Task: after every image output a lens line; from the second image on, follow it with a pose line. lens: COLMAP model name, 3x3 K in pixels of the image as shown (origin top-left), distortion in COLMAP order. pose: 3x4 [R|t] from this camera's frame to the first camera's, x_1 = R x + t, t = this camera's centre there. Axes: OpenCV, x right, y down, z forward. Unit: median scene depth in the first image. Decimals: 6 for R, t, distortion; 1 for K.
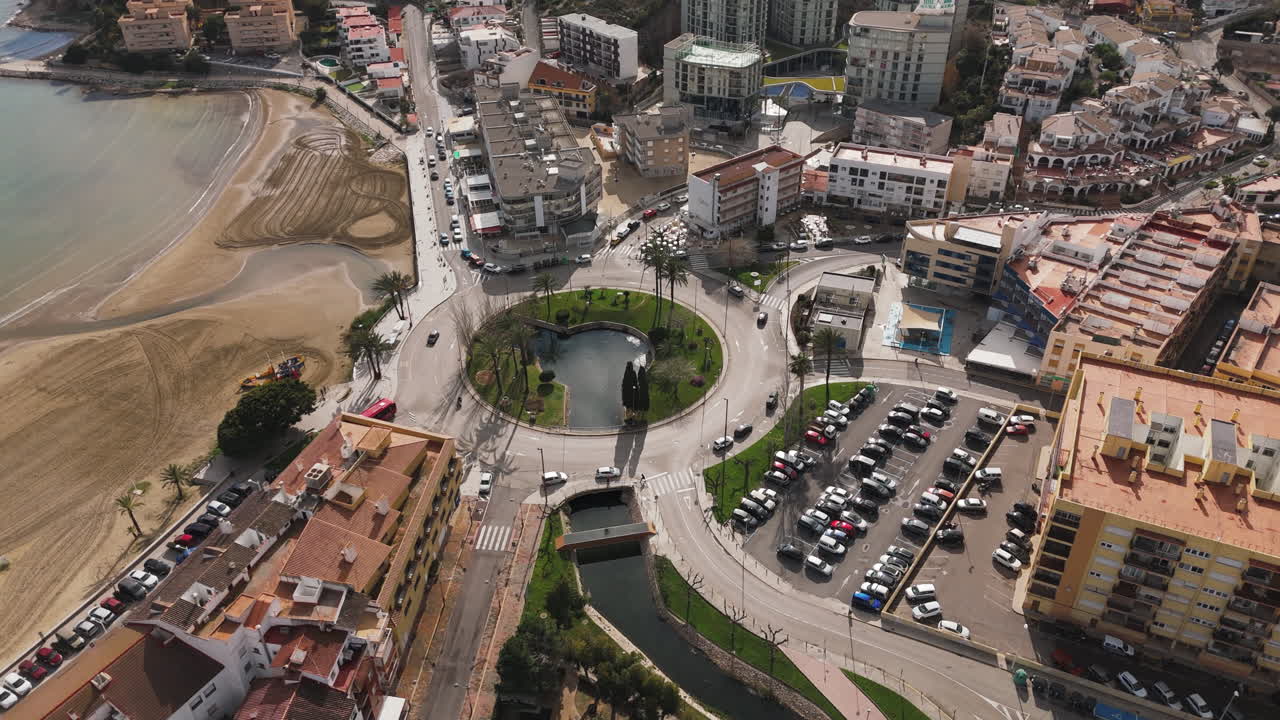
lens RADIAL K [[1003.2, 0, 640.0], [0, 1003.2, 360.0], [0, 0, 1]] dist [0.073719, -0.074261]
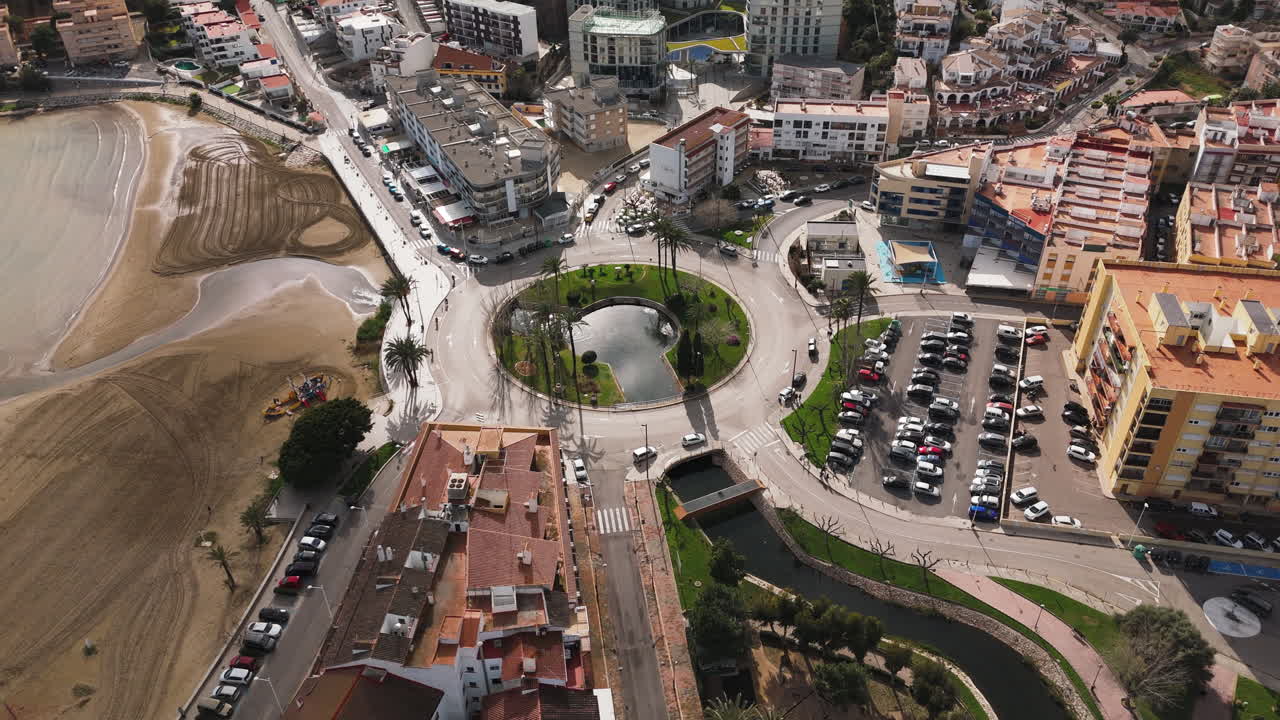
lens RADIAL K [[1003.2, 0, 640.0], [0, 1003.2, 360.0], [0, 0, 1]] dist [0.073719, -0.074261]
pose [[0.966307, -0.148139, 0.210491, -0.236022], [0.143442, 0.988948, 0.037500, -0.010379], [-0.213720, -0.006043, 0.976876, 0.020110]]
